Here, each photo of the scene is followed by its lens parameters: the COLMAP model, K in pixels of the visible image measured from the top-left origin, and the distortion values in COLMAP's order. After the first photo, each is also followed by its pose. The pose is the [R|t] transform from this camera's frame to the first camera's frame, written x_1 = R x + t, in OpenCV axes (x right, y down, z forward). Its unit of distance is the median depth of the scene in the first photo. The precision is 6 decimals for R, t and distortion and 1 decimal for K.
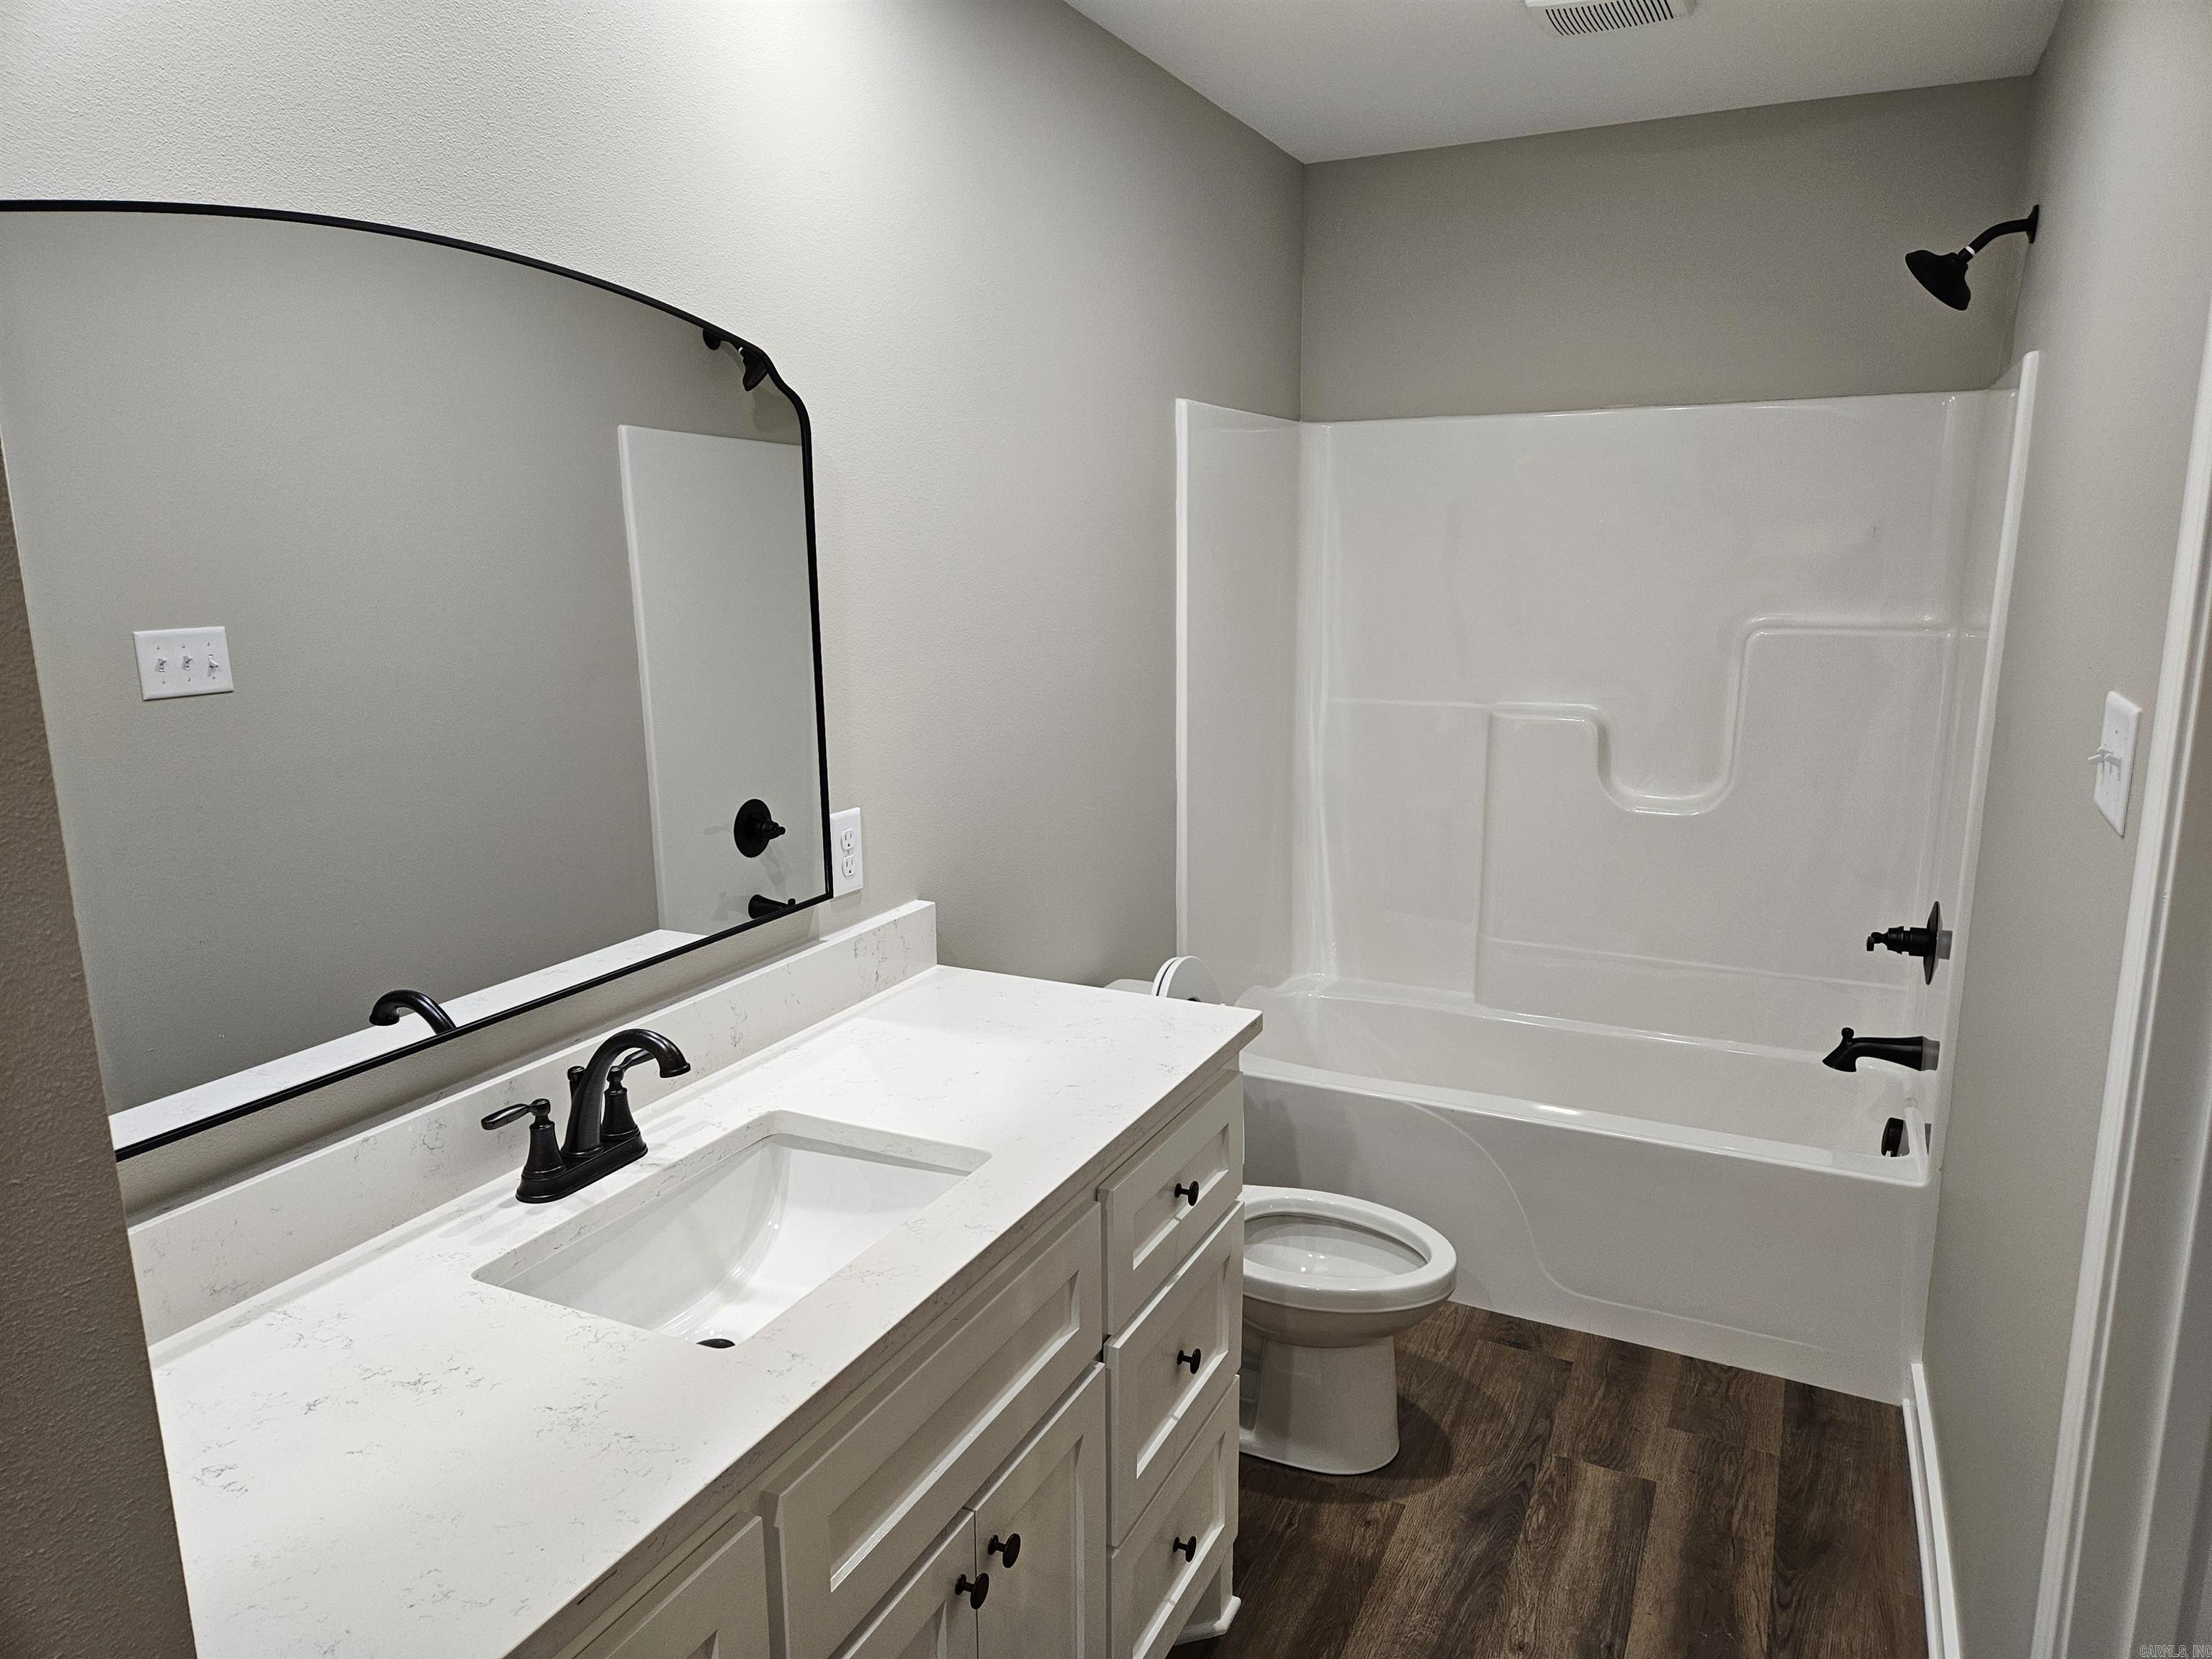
lens RADIAL K [[1459.8, 0, 1107.3], [0, 1459.8, 824.2], [0, 0, 1]] dist [0.073920, -0.053466]
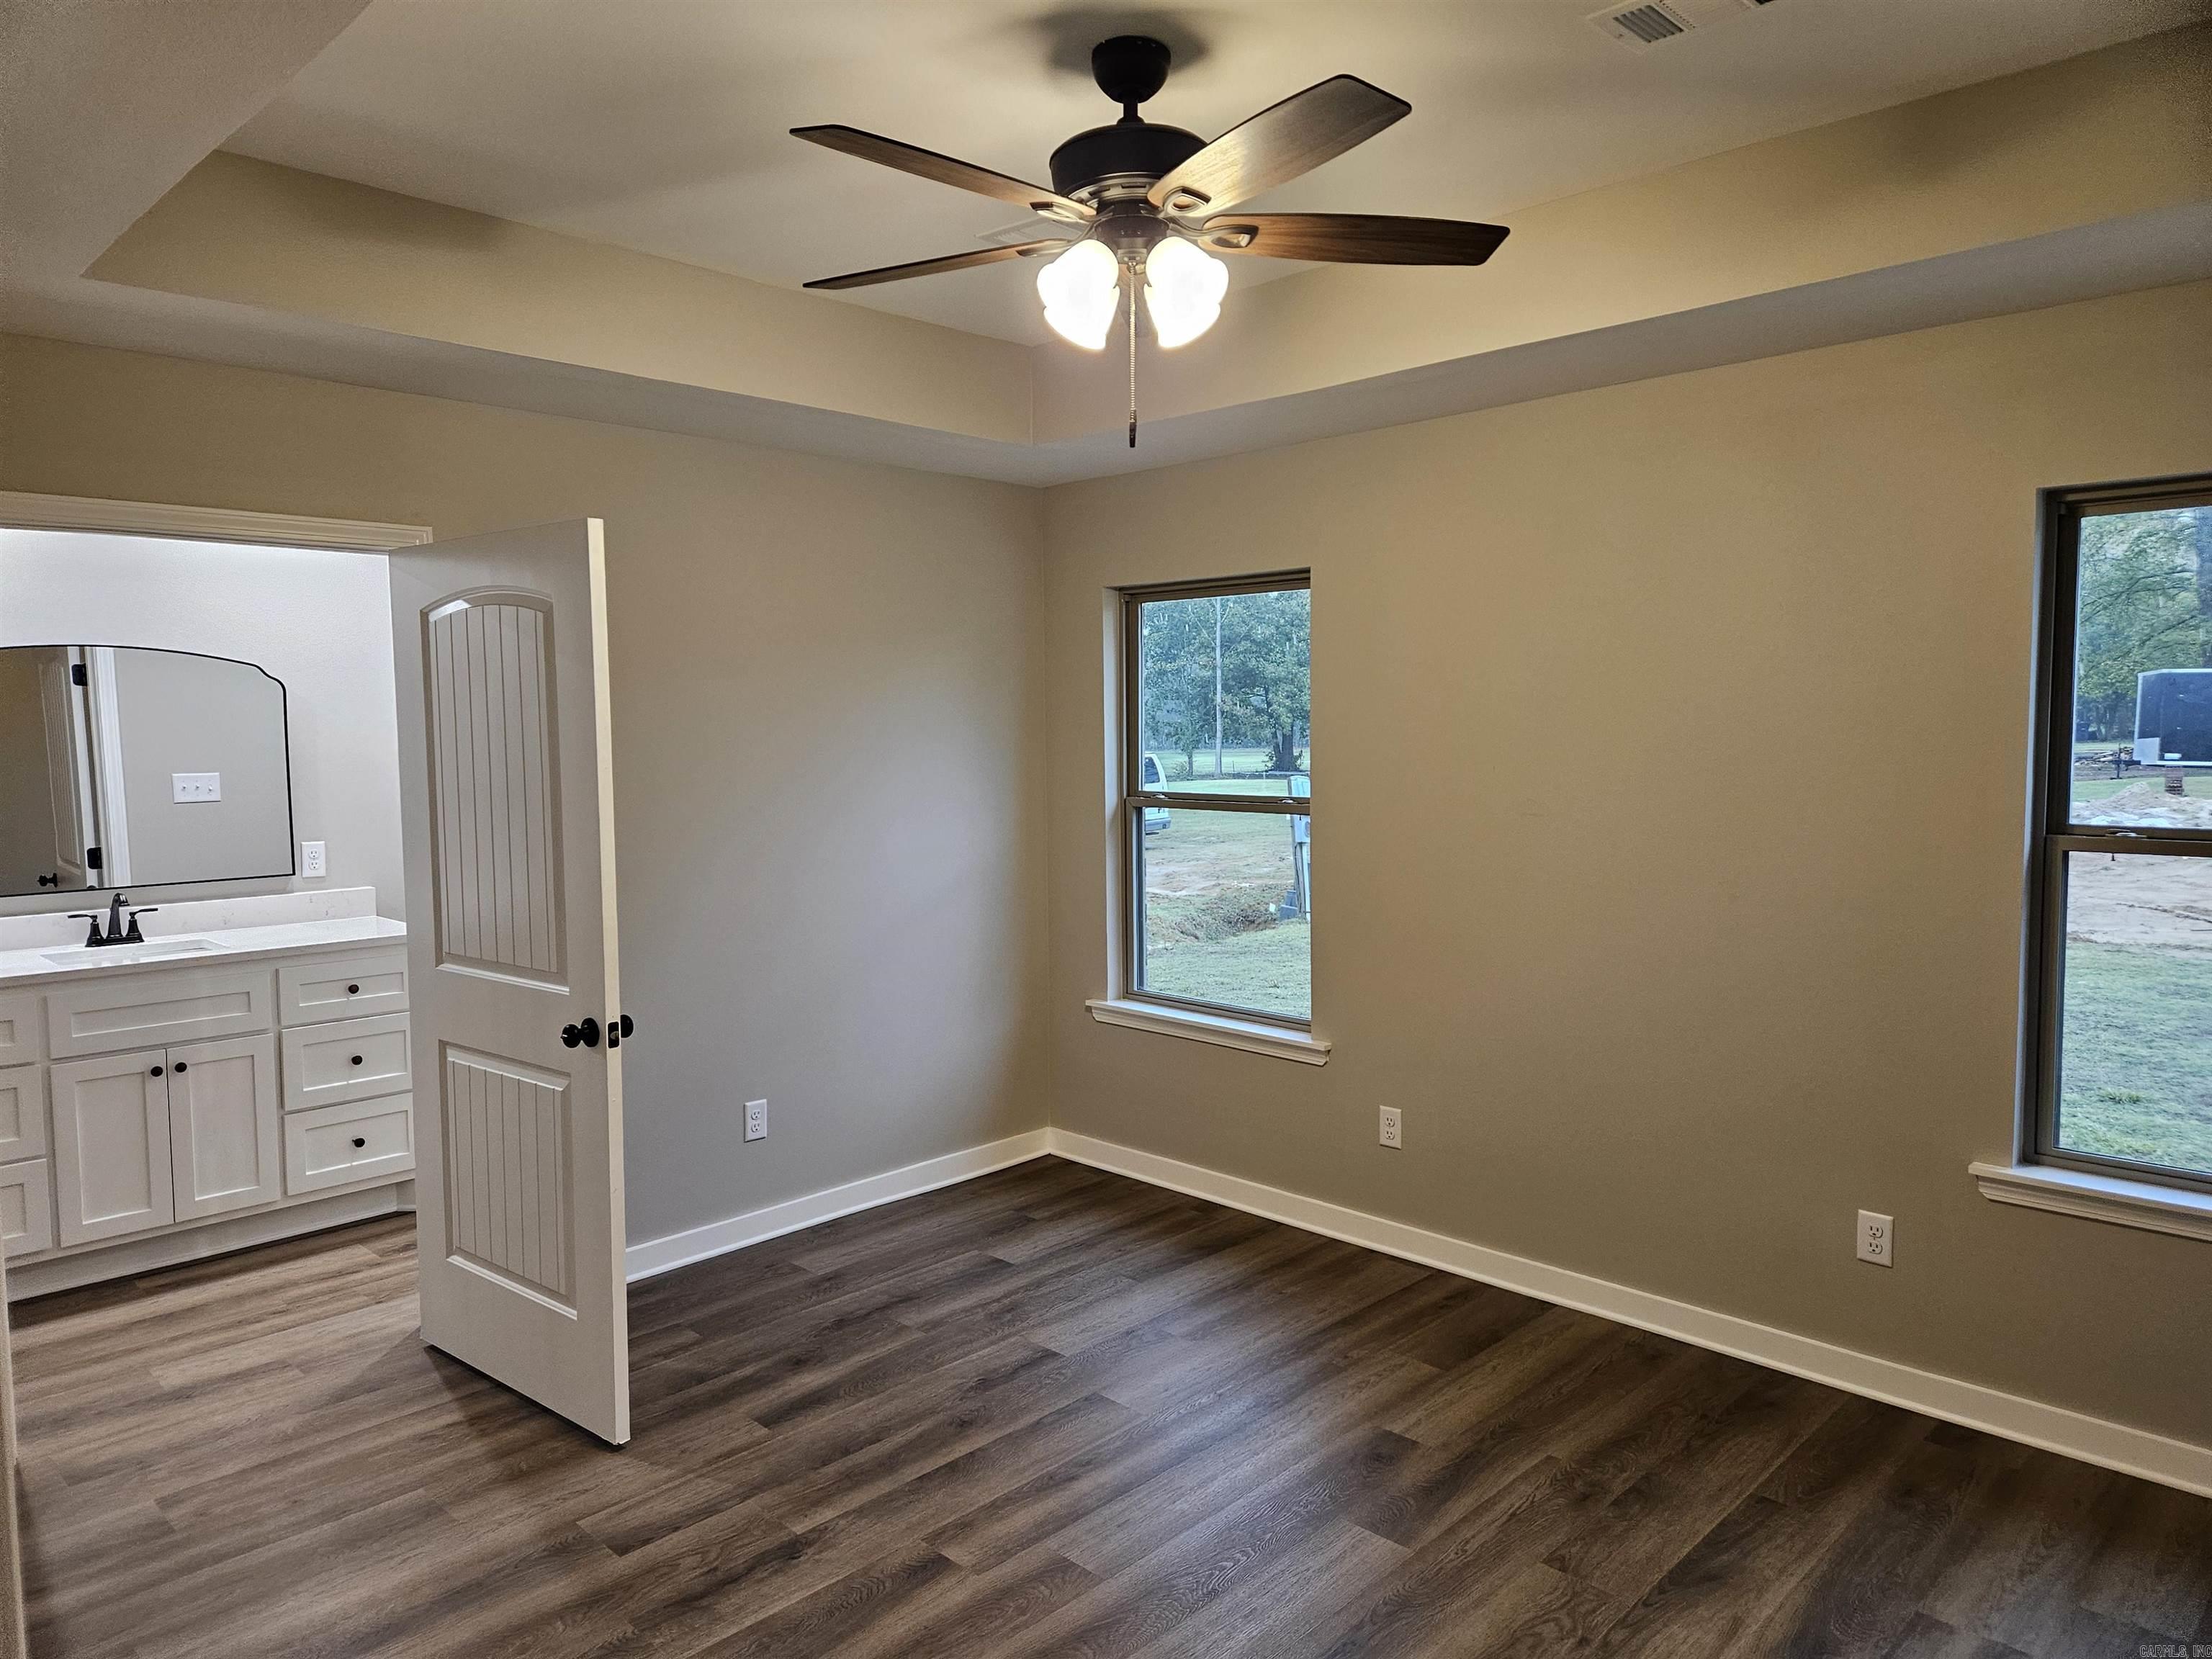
lens RADIAL K [[1459.8, 0, 1106.1], [0, 1459.8, 816.9], [0, 0, 1]] dist [0.073920, -0.053466]
pose [[0.945140, 0.013656, -0.326379, 1.652548], [-0.052930, 0.992325, -0.111757, 0.135852], [0.322348, 0.122901, 0.938609, -0.811058]]
